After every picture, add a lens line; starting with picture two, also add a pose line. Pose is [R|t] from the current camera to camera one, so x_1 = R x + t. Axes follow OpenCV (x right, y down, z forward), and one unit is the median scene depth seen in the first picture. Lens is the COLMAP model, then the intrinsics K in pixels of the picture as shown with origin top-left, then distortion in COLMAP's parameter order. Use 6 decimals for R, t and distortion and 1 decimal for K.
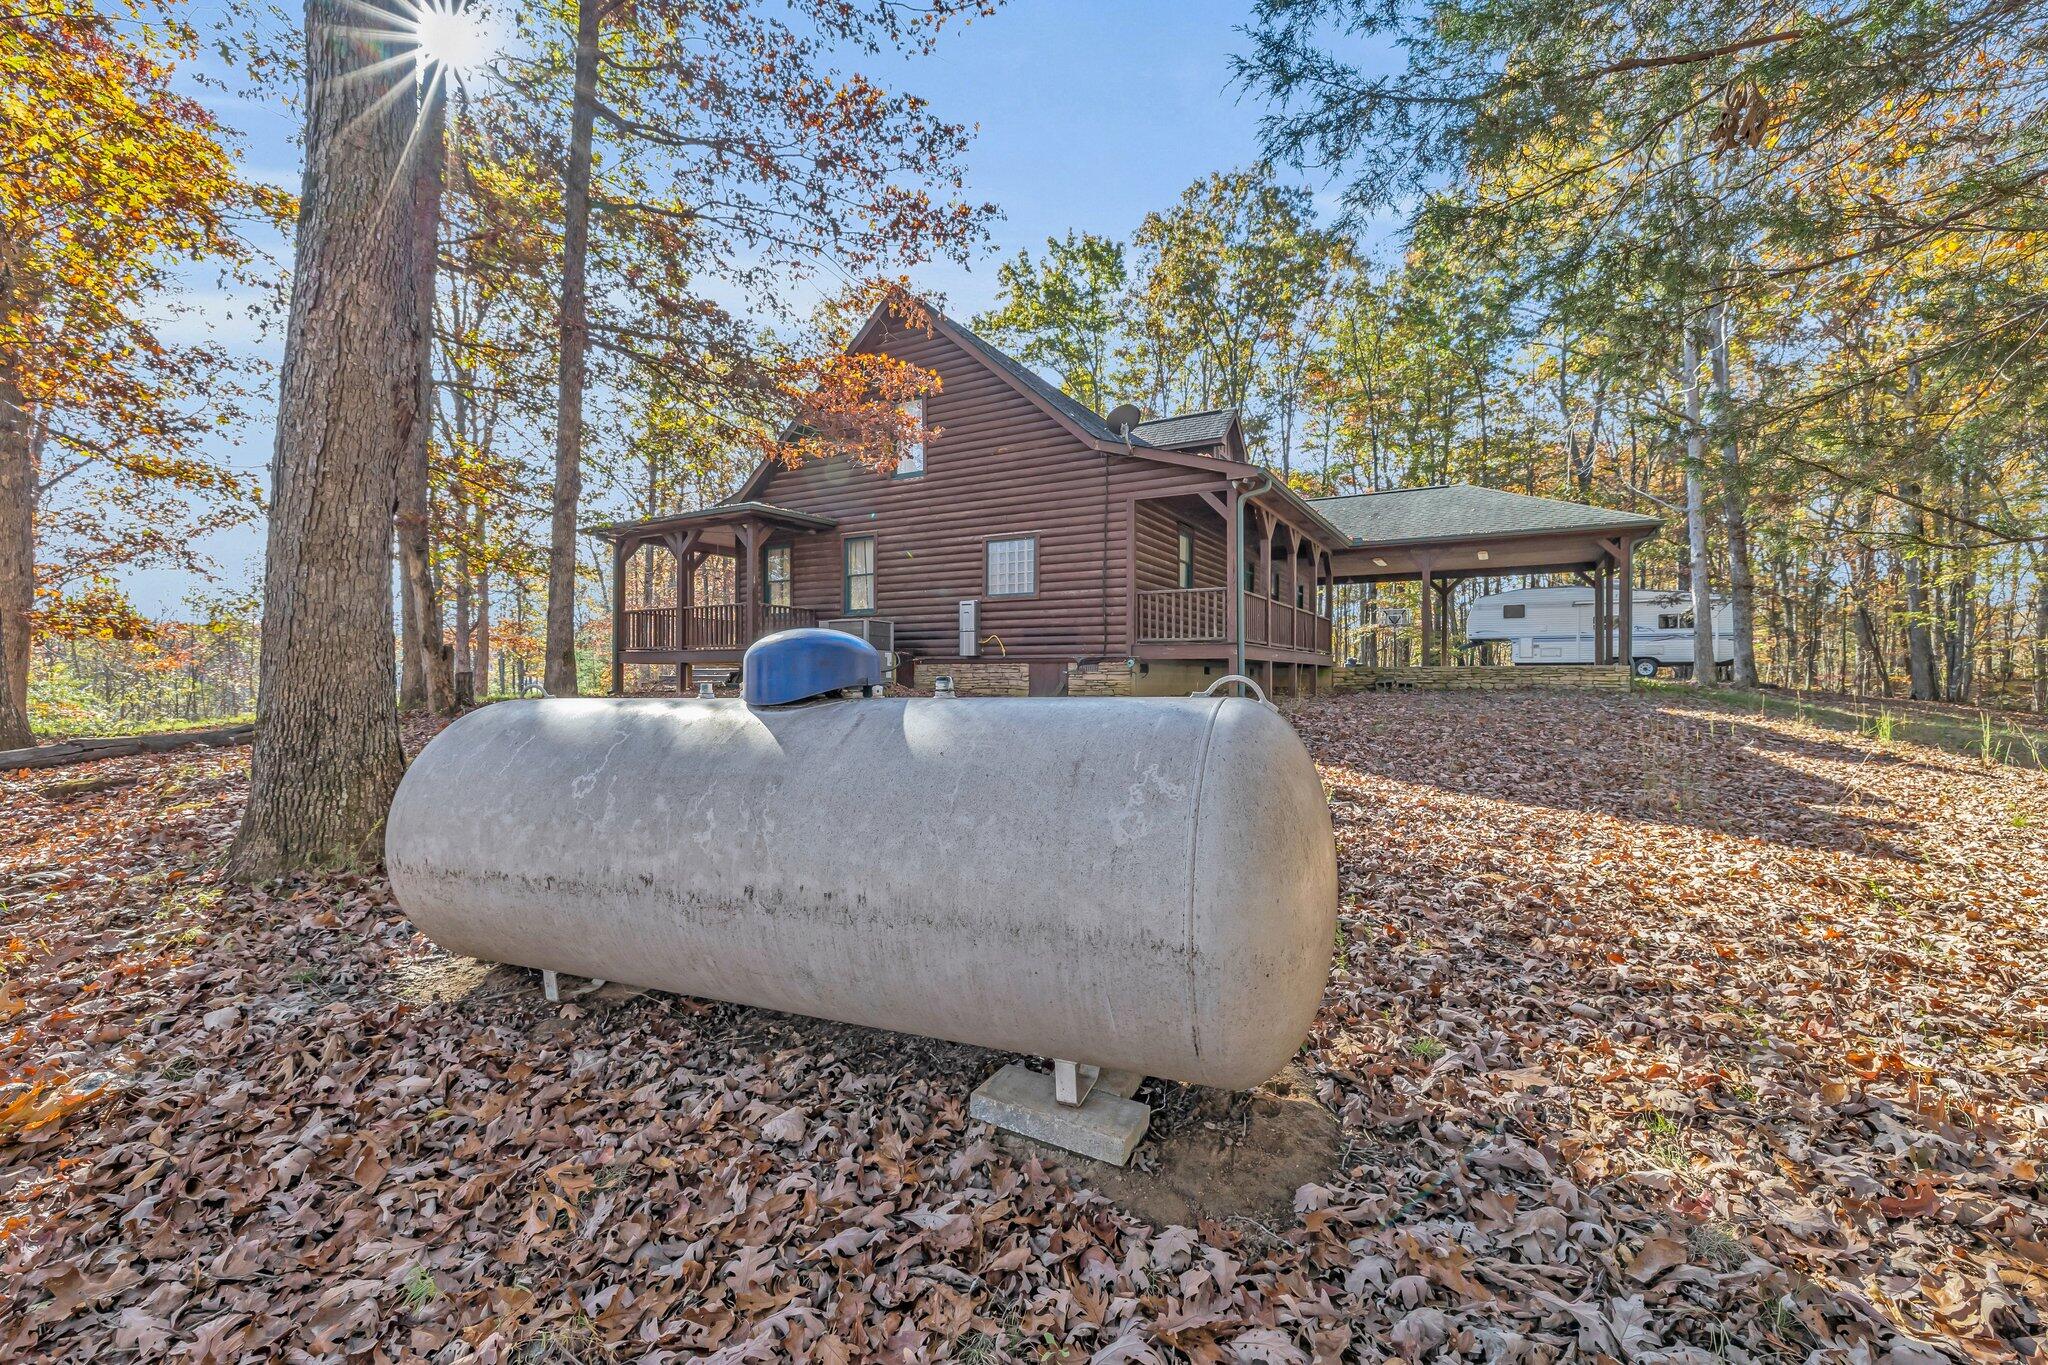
lens RADIAL K [[871.3, 0, 1023.6], [0, 871.3, 677.8], [0, 0, 1]] dist [-0.000038, -0.000318]
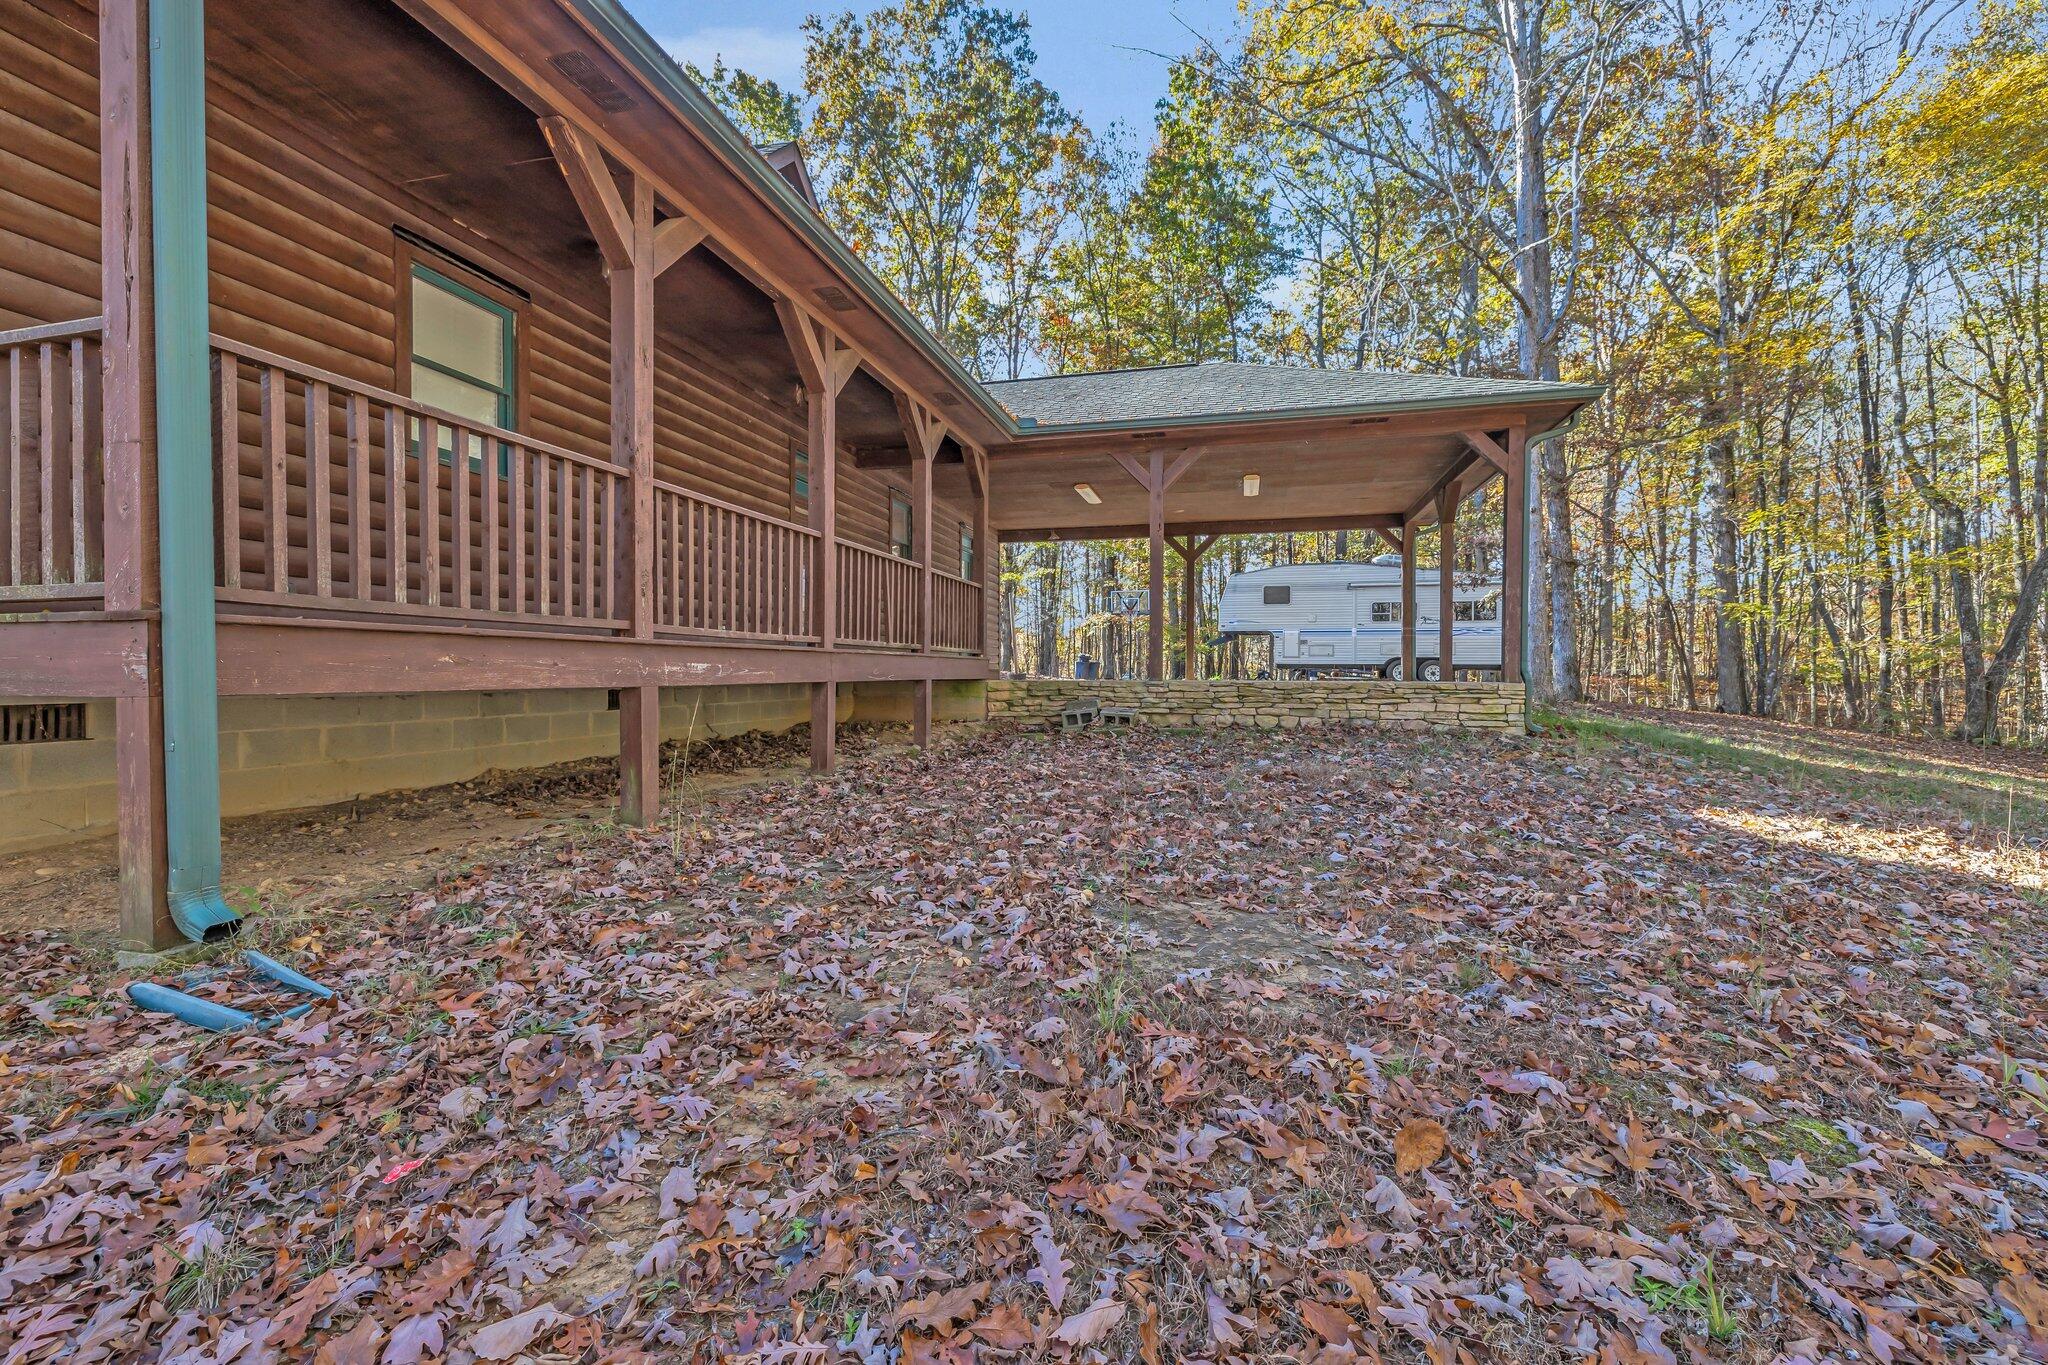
lens RADIAL K [[871.3, 0, 1023.6], [0, 871.3, 677.8], [0, 0, 1]] dist [-0.000038, -0.000318]
pose [[0.966260, 0.000174, 0.257569, 0.197789], [-0.002834, 0.999946, 0.009955, -0.014864], [-0.257553, -0.010349, 0.966209, 0.408796]]
